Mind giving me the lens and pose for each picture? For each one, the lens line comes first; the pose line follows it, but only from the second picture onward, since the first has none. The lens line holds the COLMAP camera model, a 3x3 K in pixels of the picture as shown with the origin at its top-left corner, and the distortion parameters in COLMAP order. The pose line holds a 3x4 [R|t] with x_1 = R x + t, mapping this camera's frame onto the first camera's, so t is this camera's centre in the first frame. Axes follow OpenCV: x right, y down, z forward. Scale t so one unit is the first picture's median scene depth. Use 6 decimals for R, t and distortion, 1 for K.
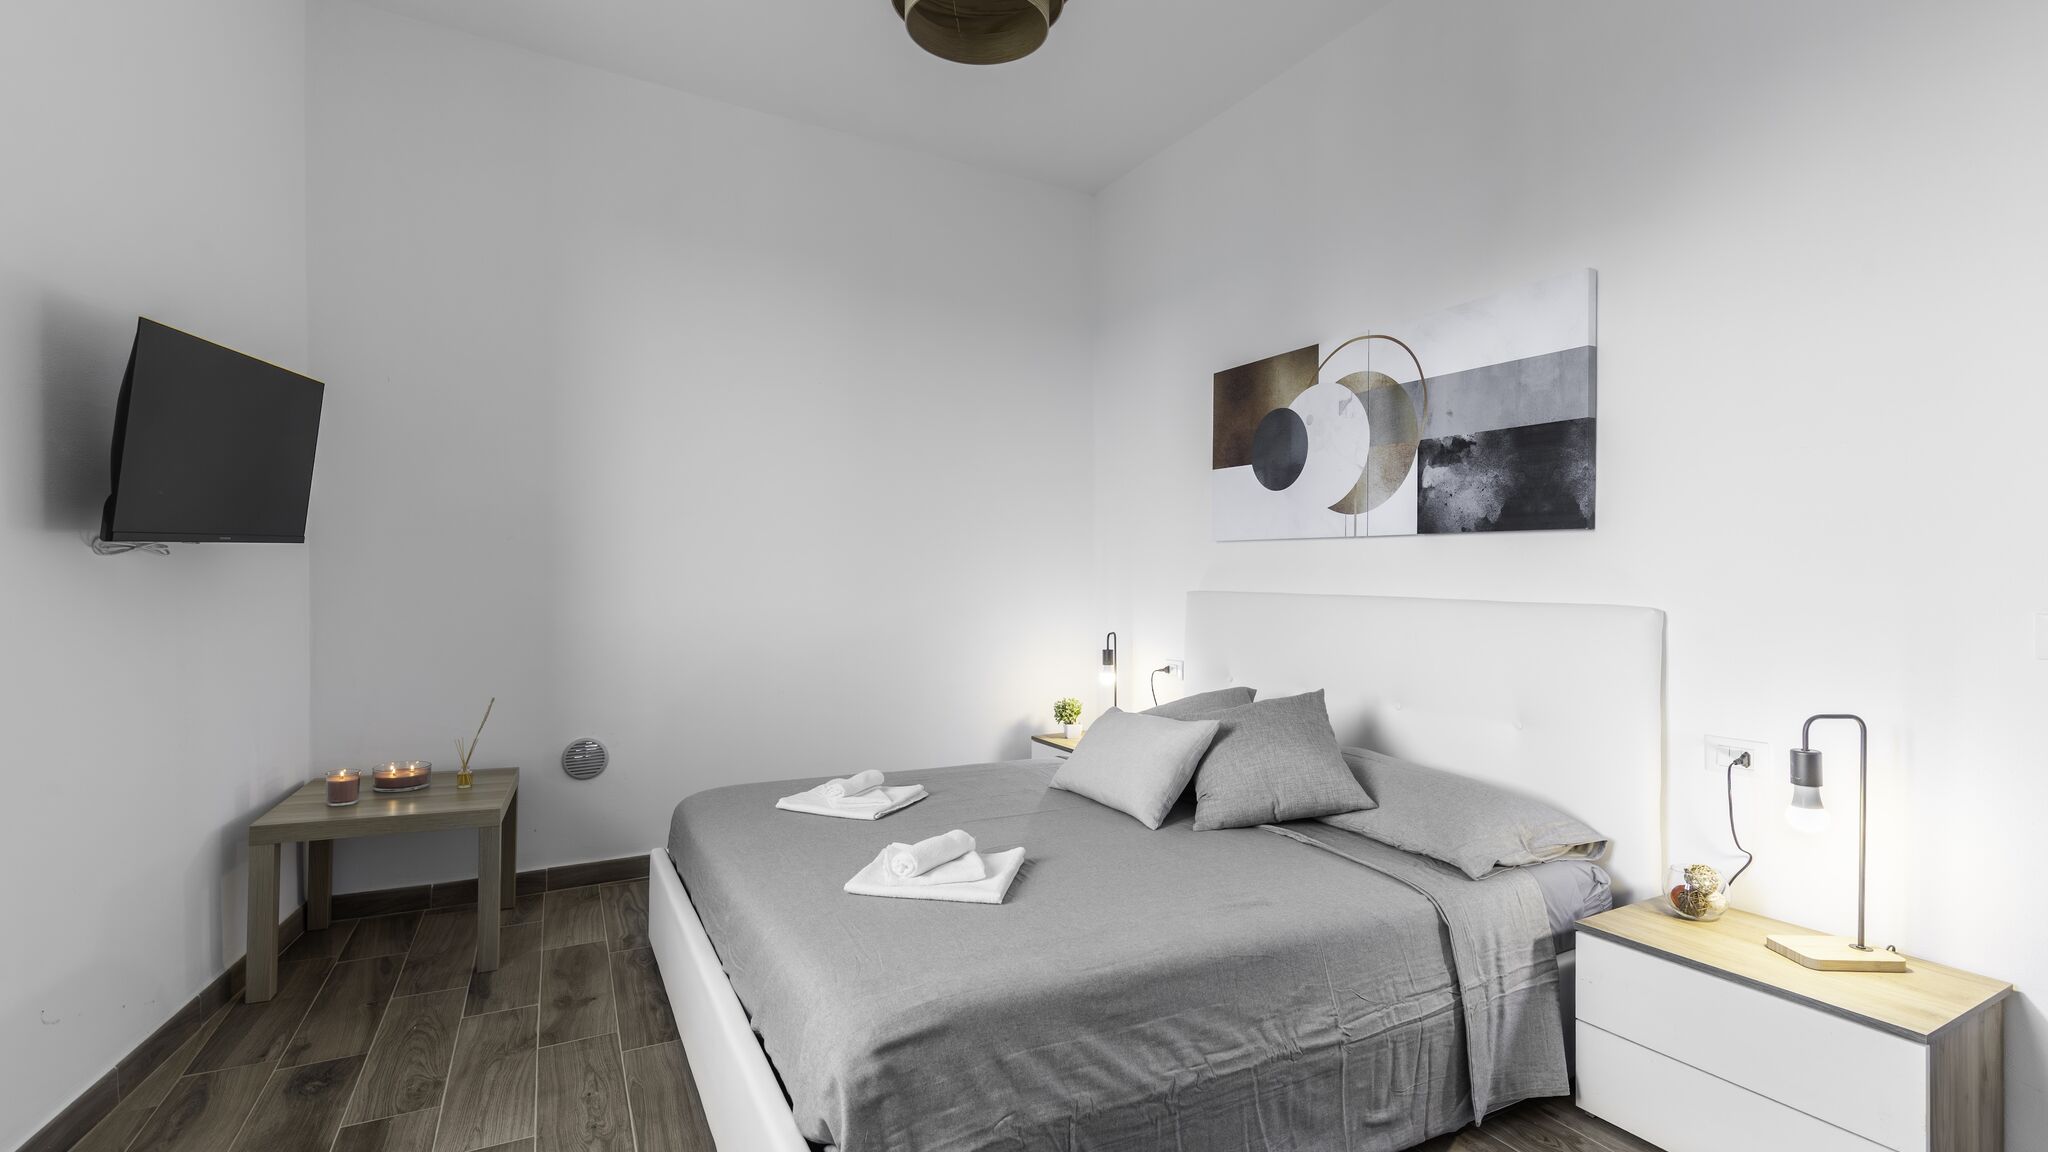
lens RADIAL K [[909.0, 0, 1019.3], [0, 909.0, 576.7], [0, 0, 1]] dist [0.003341, -0.000026]
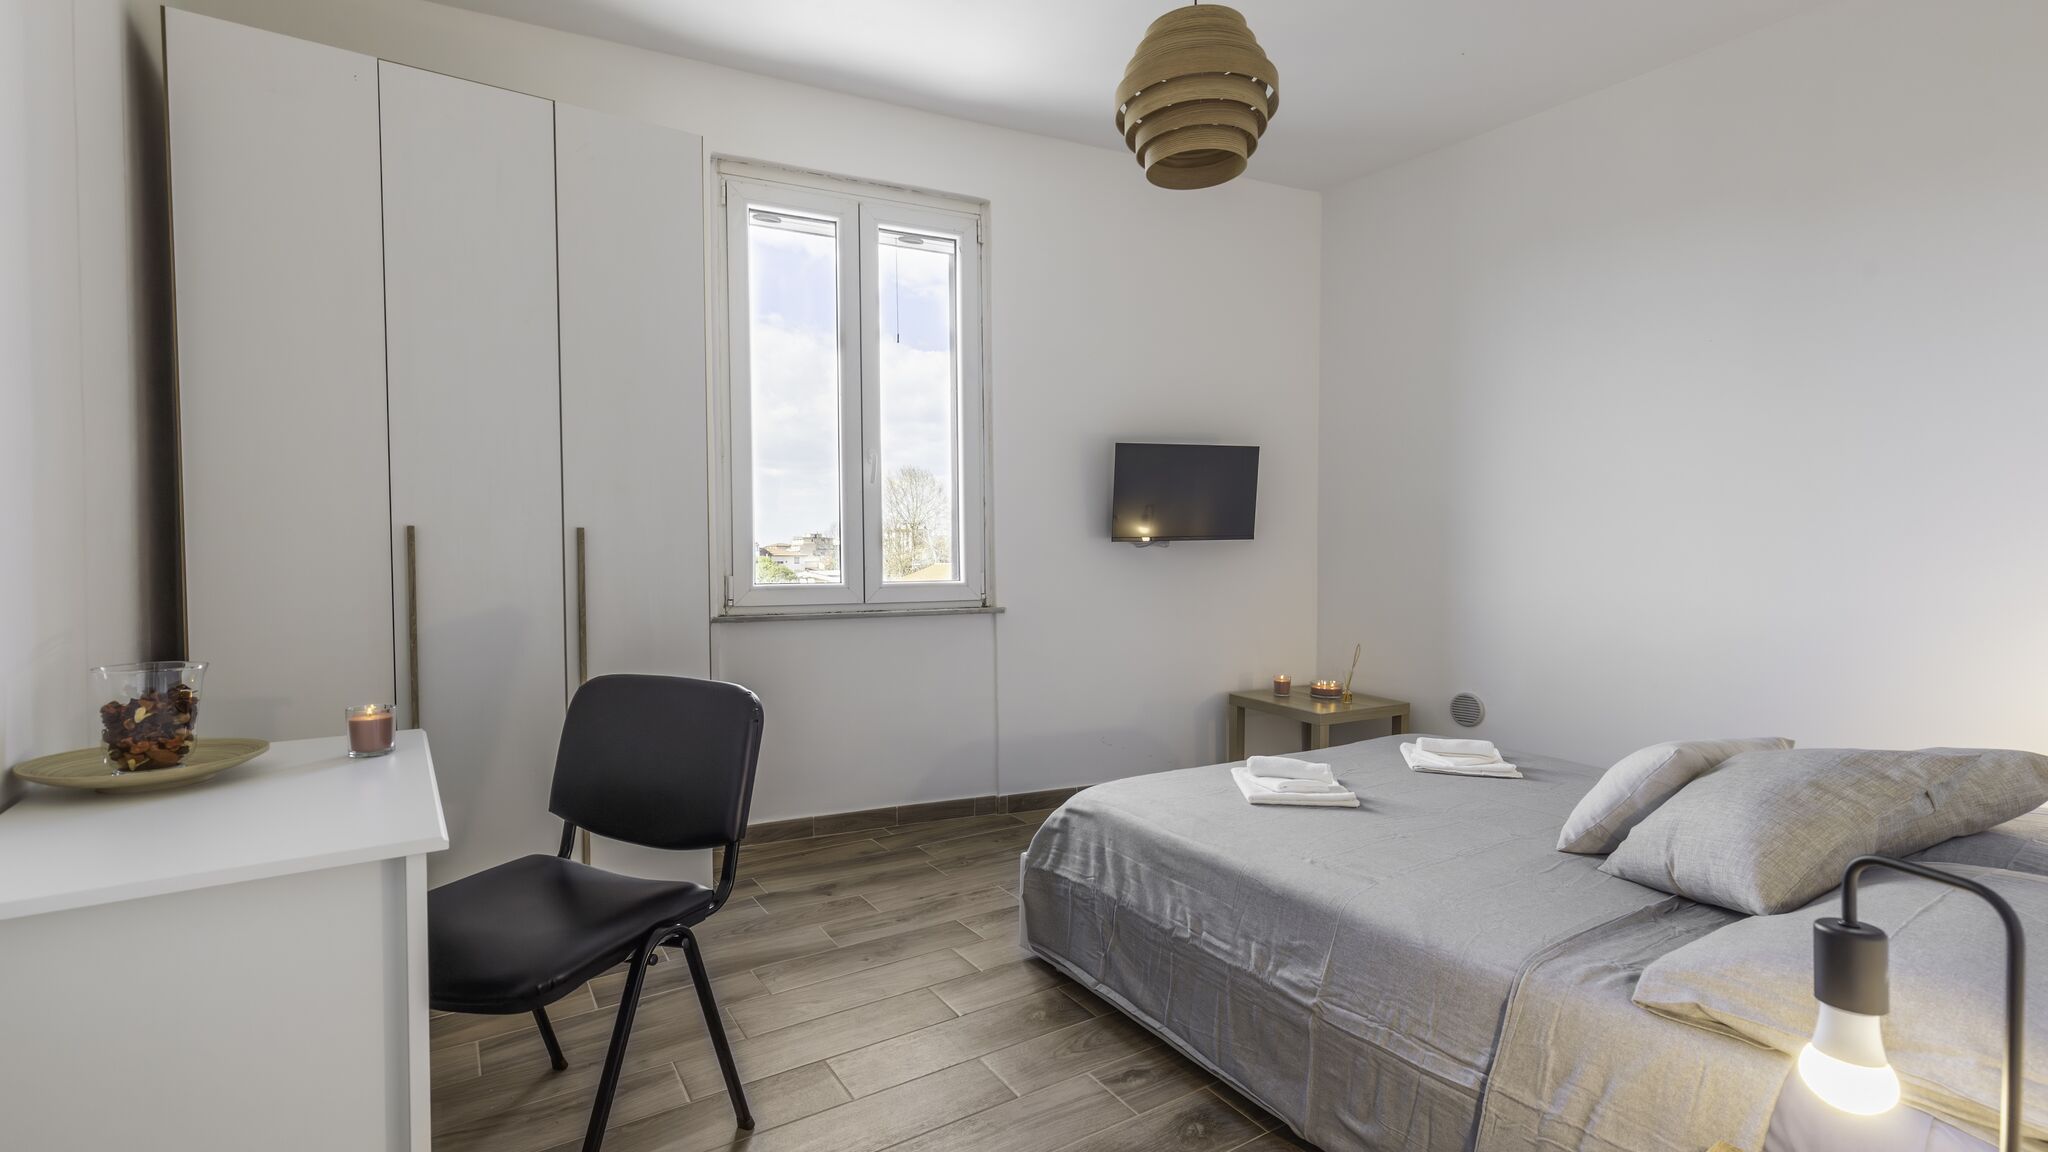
lens RADIAL K [[909.0, 0, 1035.6], [0, 909.0, 563.5], [0, 0, 1]] dist [0.003341, -0.000026]
pose [[0.111772, 0.004960, -0.993722, 1.318702], [-0.009692, 0.999945, 0.003901, 0.009962], [0.993687, 0.009195, 0.111814, 0.569520]]
